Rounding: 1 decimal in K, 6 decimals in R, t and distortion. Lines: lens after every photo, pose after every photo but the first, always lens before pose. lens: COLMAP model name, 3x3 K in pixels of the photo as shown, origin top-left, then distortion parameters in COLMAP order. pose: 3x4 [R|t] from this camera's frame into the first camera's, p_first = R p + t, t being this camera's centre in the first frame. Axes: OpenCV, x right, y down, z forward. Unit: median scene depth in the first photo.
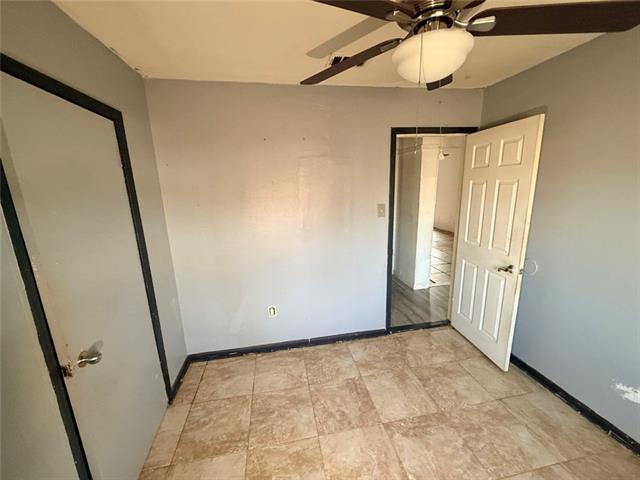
lens RADIAL K [[258.7, 0, 320.0], [0, 258.7, 240.0], [0, 0, 1]] dist [-0.001301, -0.000317]
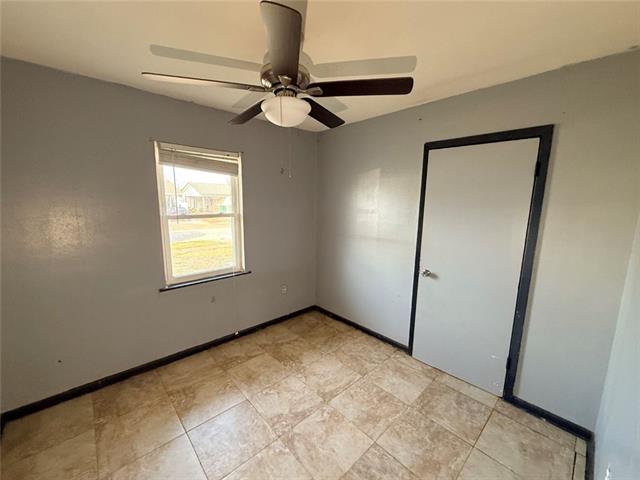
lens RADIAL K [[258.7, 0, 320.0], [0, 258.7, 240.0], [0, 0, 1]] dist [-0.001301, -0.000317]
pose [[-0.842295, 0.106940, -0.528301, 0.619989], [-0.104614, 0.929051, 0.354852, -0.305879], [0.528767, 0.354158, -0.771348, 1.380078]]
